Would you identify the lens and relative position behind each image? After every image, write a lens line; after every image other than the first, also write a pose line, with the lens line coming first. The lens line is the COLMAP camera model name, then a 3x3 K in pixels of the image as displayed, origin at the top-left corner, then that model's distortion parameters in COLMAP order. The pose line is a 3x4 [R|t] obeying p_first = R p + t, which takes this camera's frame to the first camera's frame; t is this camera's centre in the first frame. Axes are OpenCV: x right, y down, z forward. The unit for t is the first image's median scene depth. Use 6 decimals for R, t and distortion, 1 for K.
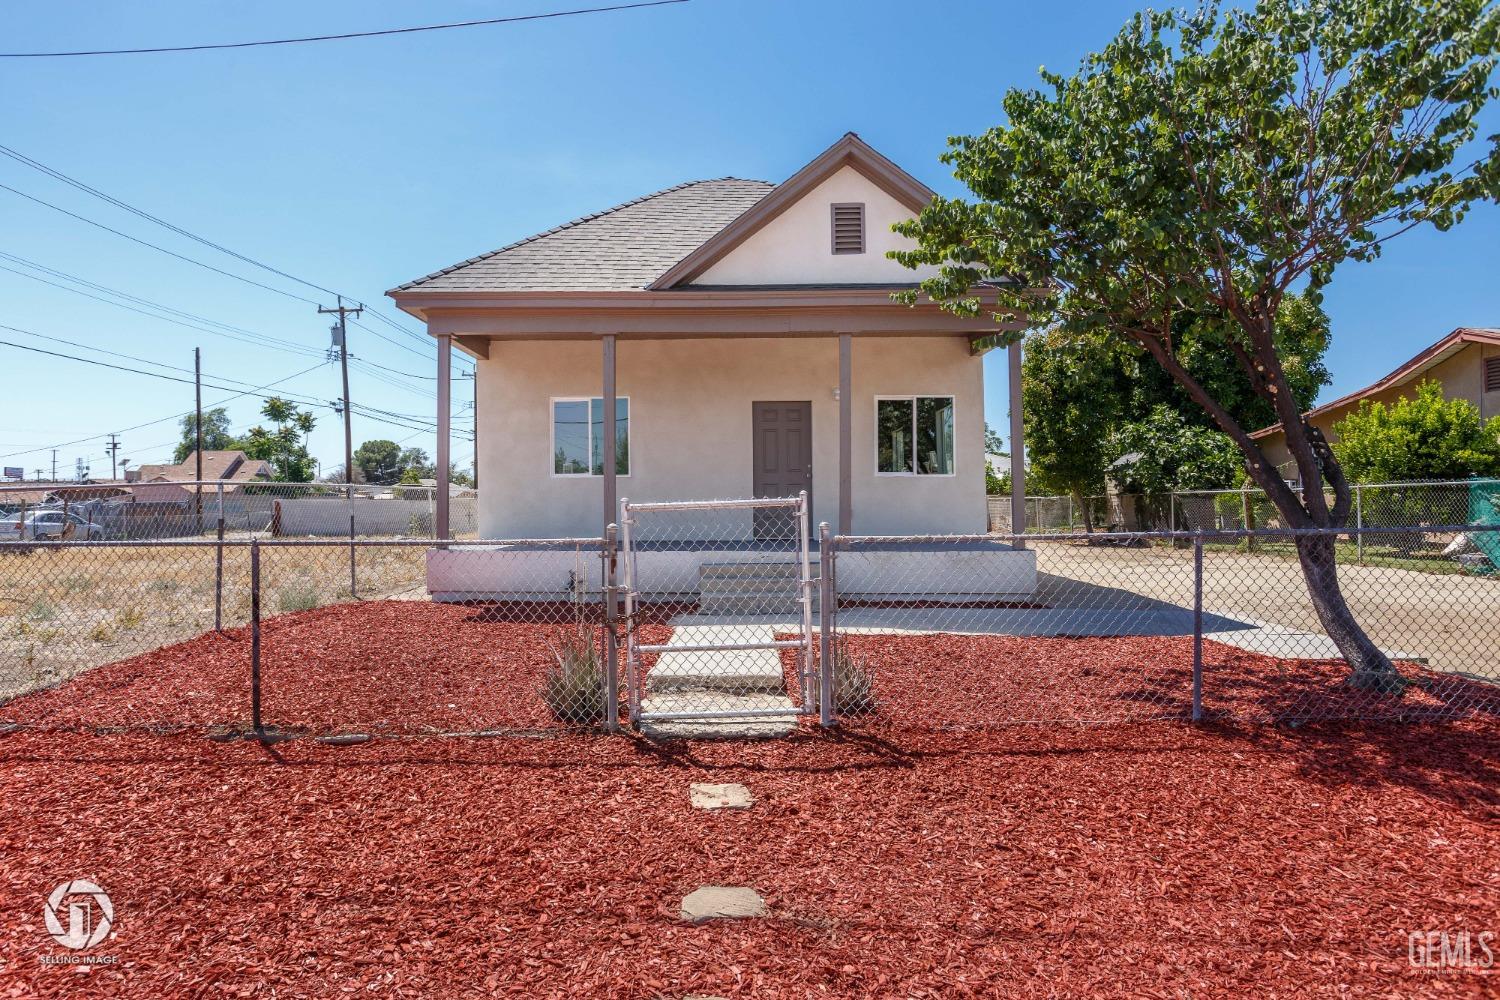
lens RADIAL K [[731.3, 0, 750.0], [0, 731.3, 500.0], [0, 0, 1]] dist [-0.020749, 0.000310]
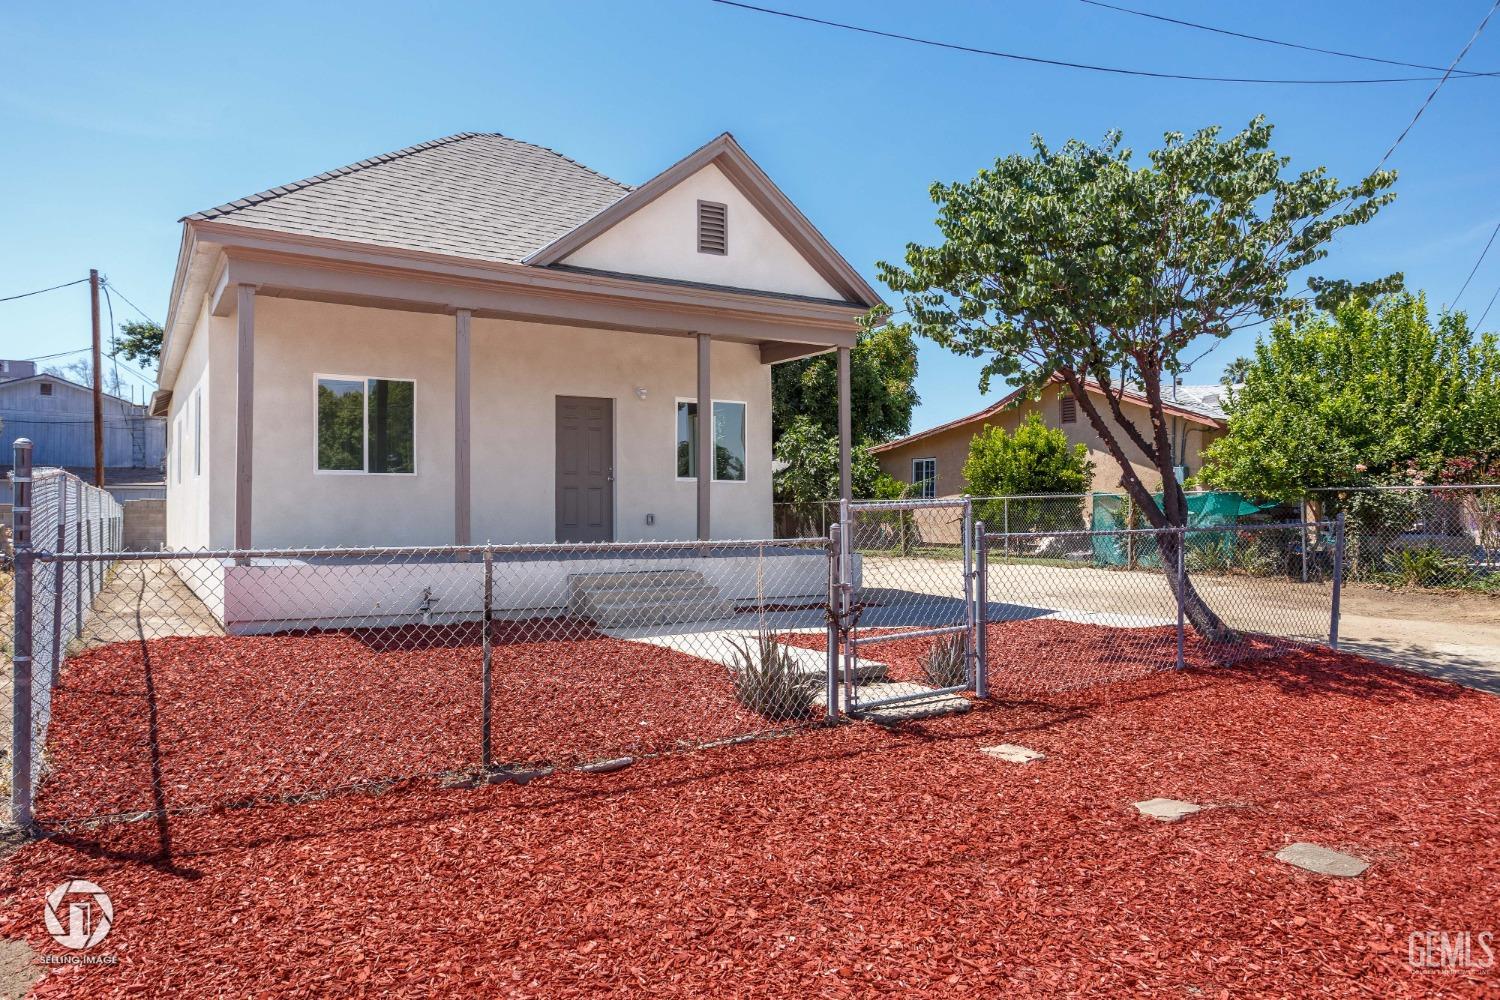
lens RADIAL K [[805.6, 0, 750.7], [0, 805.6, 510.3], [0, 0, 1]] dist [-0.003378, 0.001496]
pose [[0.890880, 0.005172, 0.454209, -0.309796], [-0.007121, 0.999971, 0.002580, 0.003294], [-0.454182, -0.005533, 0.890891, 0.009902]]
